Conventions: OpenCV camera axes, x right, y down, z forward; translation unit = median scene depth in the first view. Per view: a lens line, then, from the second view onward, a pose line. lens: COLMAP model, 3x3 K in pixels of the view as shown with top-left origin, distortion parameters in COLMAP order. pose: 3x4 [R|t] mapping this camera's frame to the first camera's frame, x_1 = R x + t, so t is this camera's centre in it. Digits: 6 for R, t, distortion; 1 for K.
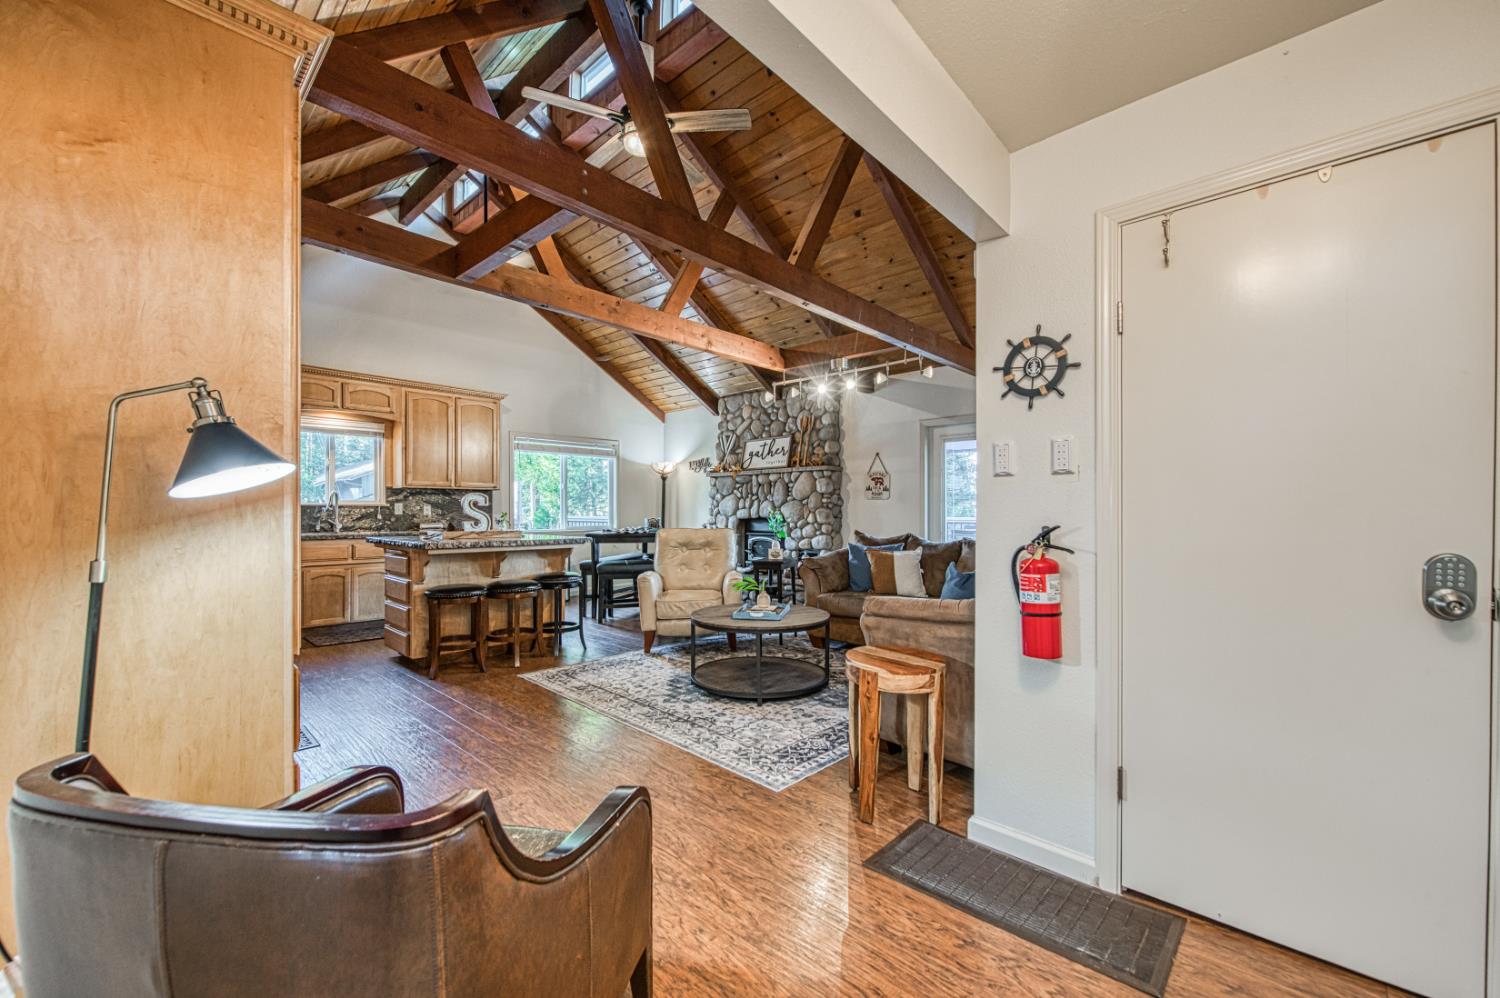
lens RADIAL K [[588.3, 0, 723.9], [0, 588.3, 505.5], [0, 0, 1]] dist [-0.003273, -0.001013]
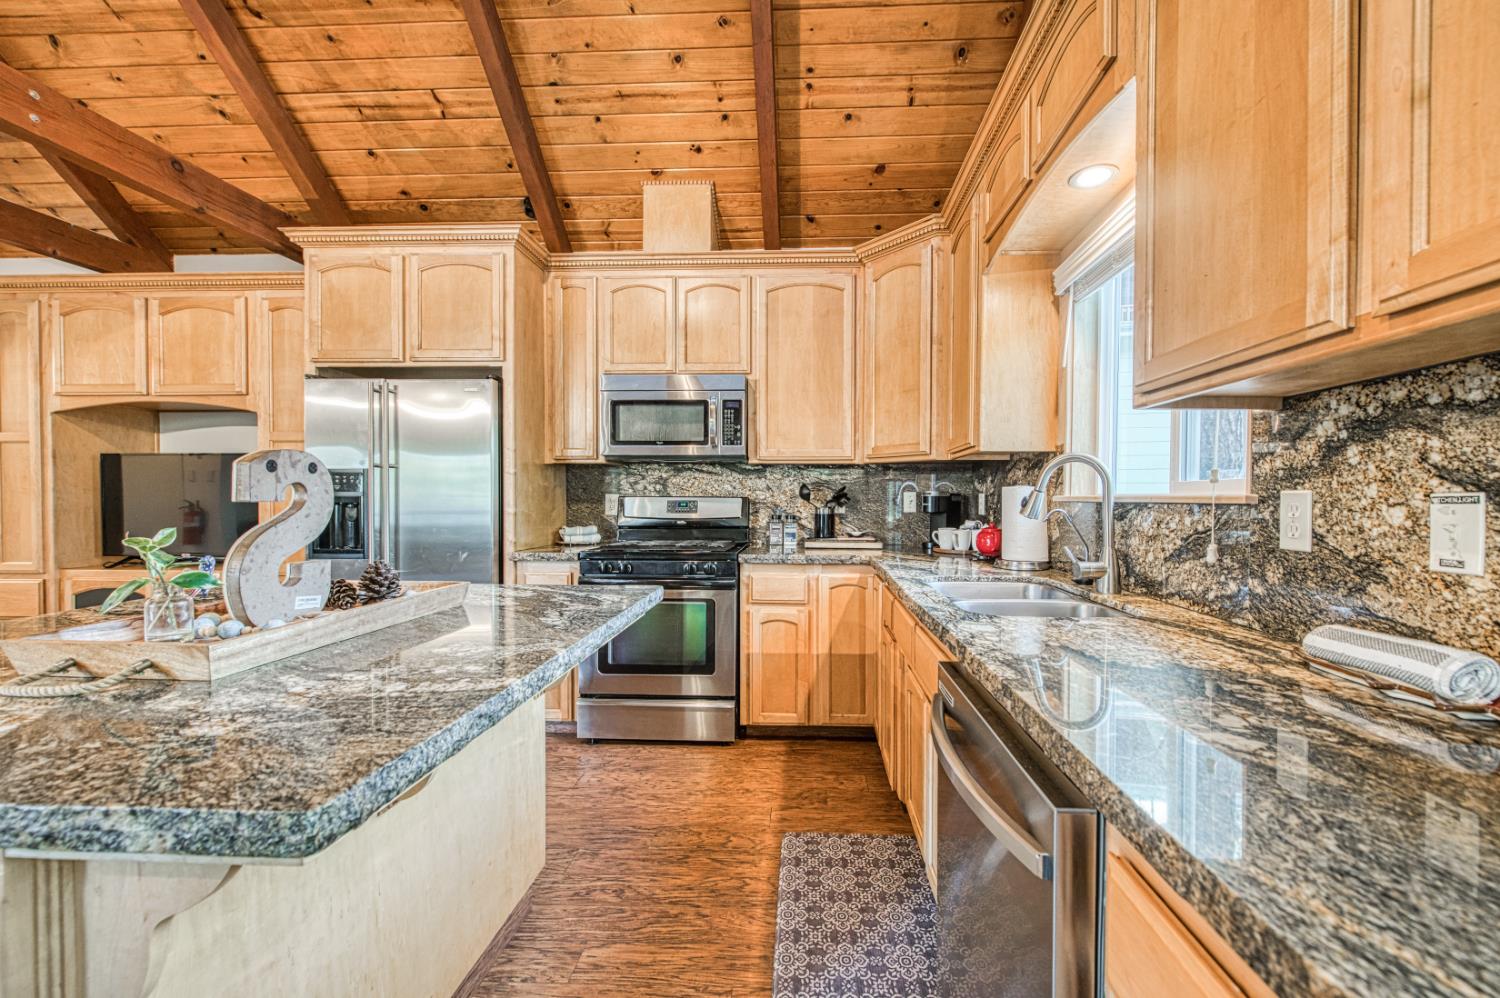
lens RADIAL K [[588.3, 0, 793.0], [0, 588.3, 507.9], [0, 0, 1]] dist [-0.003273, -0.001013]
pose [[-0.725427, 0.010319, -0.688222, -0.389030], [0.005401, 0.999942, 0.009299, -0.000532], [0.688278, 0.003029, -0.725440, 1.264702]]
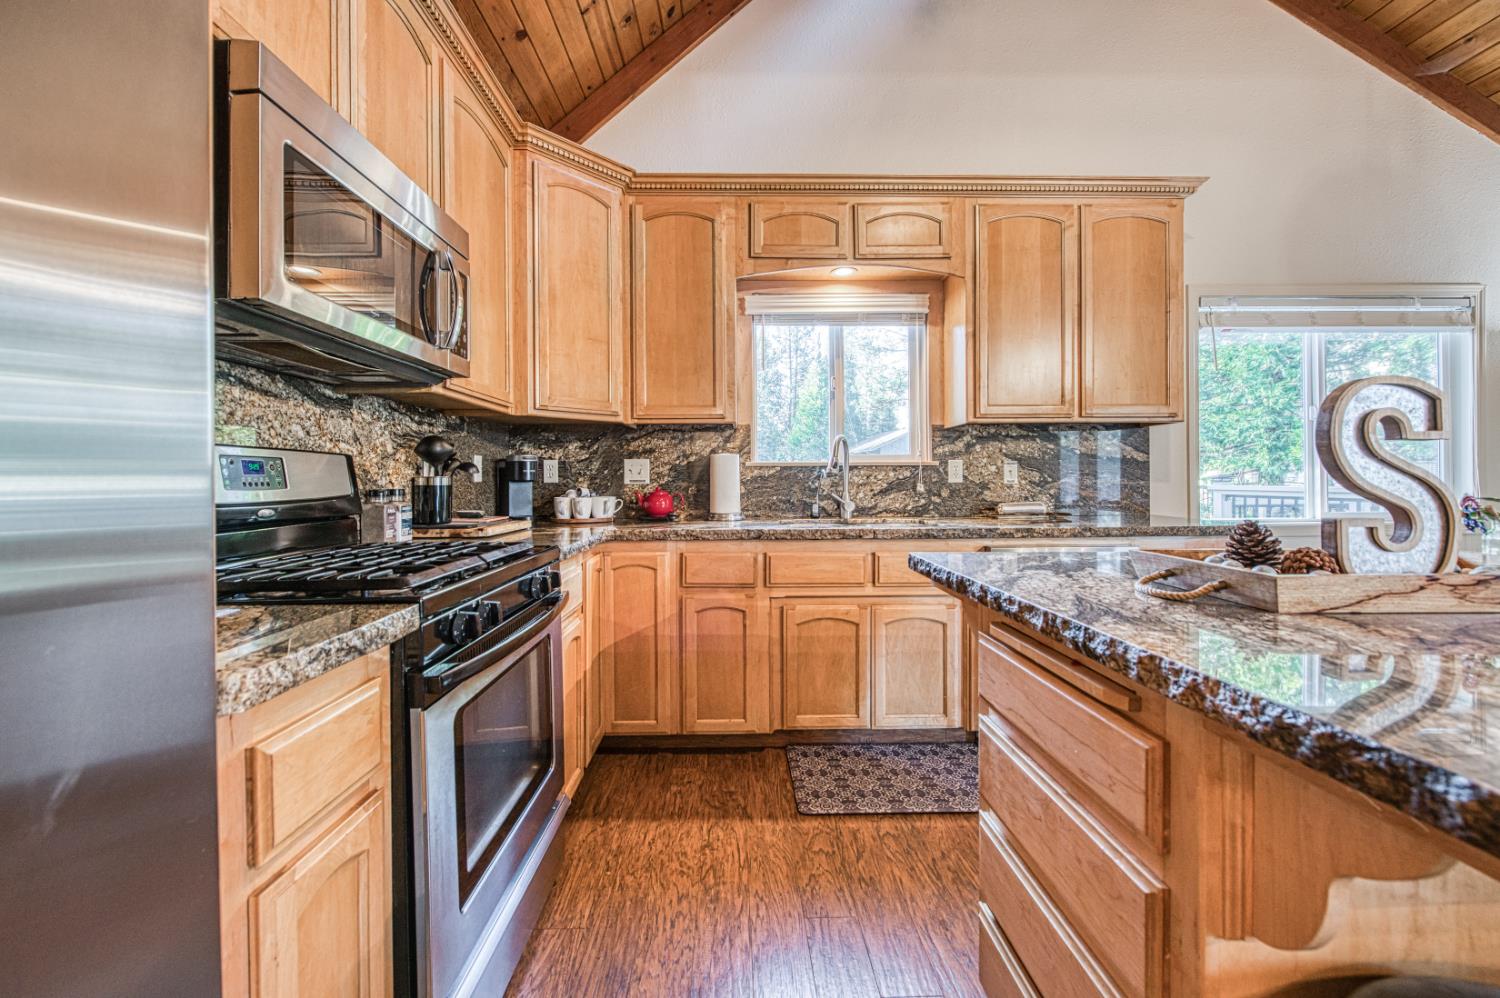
lens RADIAL K [[588.3, 0, 749.7], [0, 588.3, 474.4], [0, 0, 1]] dist [-0.003273, -0.001013]
pose [[0.718826, -0.005413, -0.695169, -0.419116], [0.010986, 0.999933, 0.003574, 0.006106], [0.695103, -0.010206, 0.718838, 0.661369]]
